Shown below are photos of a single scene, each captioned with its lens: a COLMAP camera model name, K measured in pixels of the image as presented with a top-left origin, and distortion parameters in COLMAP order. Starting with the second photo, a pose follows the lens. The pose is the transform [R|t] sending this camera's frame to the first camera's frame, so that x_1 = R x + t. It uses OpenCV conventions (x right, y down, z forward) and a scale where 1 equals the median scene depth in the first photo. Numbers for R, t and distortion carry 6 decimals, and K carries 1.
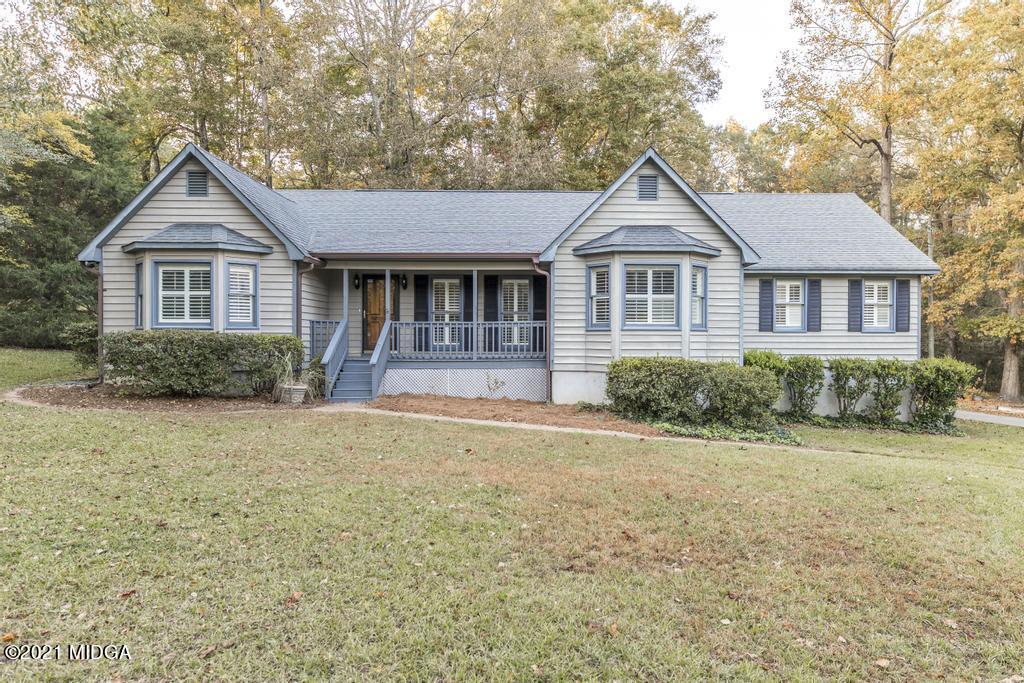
lens RADIAL K [[601.0, 0, 529.9], [0, 601.0, 338.9], [0, 0, 1]] dist [-0.000377, 0.000258]
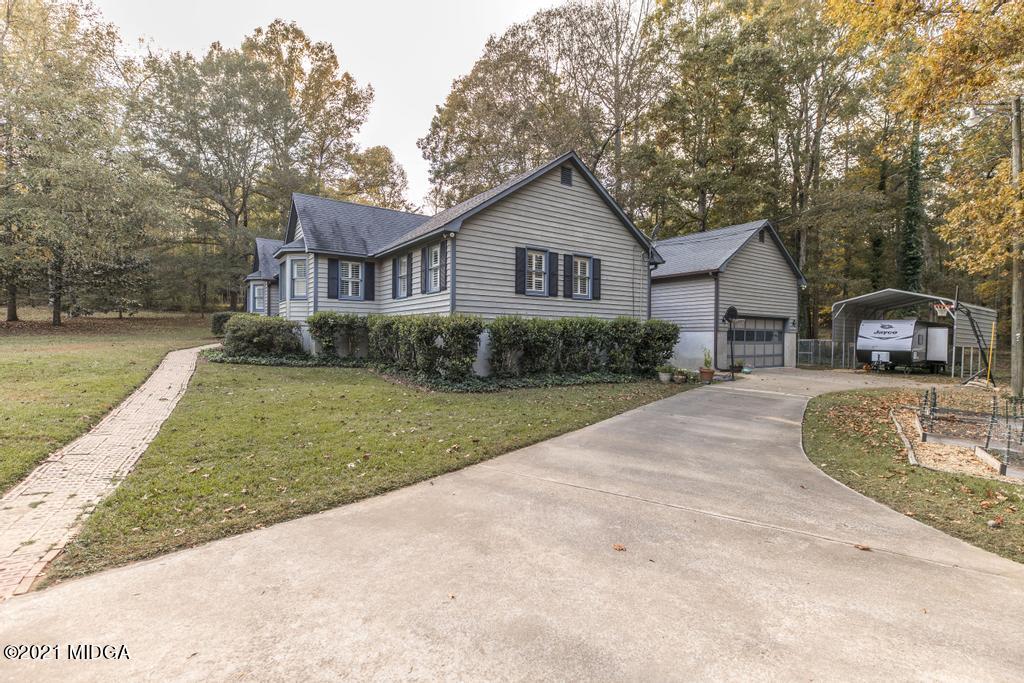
lens RADIAL K [[481.3, 0, 512.8], [0, 481.3, 333.1], [0, 0, 1]] dist [-0.001579, -0.000311]
pose [[0.560030, -0.007275, -0.828440, 1.606430], [-0.007092, 0.999883, -0.013575, 0.085125], [0.828442, 0.013478, 0.559913, 0.729501]]
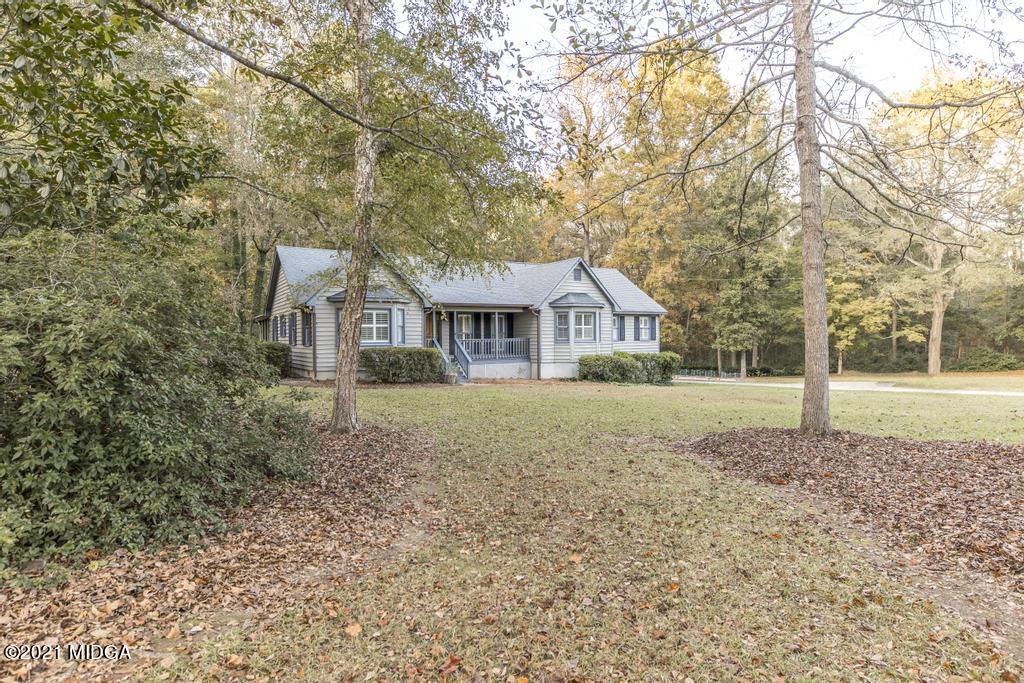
lens RADIAL K [[579.3, 0, 512.0], [0, 579.3, 341.5], [0, 0, 1]] dist [-0.000740, -0.000427]
pose [[0.861641, -0.015309, 0.507288, -1.021175], [0.015083, 0.999876, 0.004555, -0.029386], [-0.507295, 0.003727, 0.861765, -0.630130]]
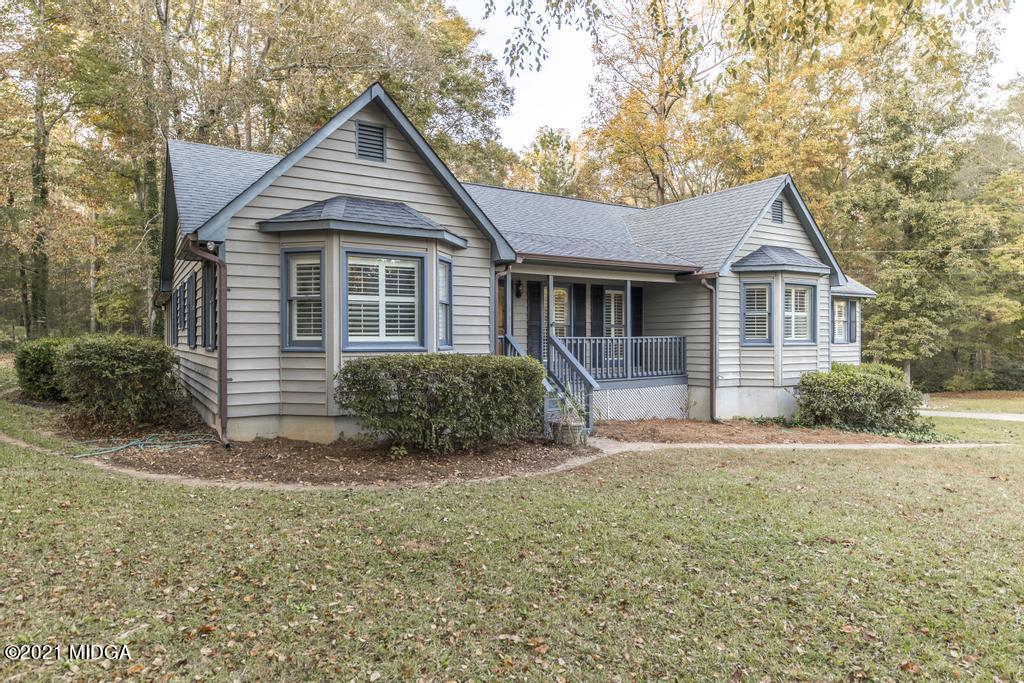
lens RADIAL K [[627.8, 0, 512.0], [0, 627.8, 341.5], [0, 0, 1]] dist [0.005423, 0.000853]
pose [[0.856751, -0.007296, 0.515678, -0.767698], [0.007086, 0.999972, 0.002375, -0.026157], [-0.515681, 0.001620, 0.856779, 0.282547]]
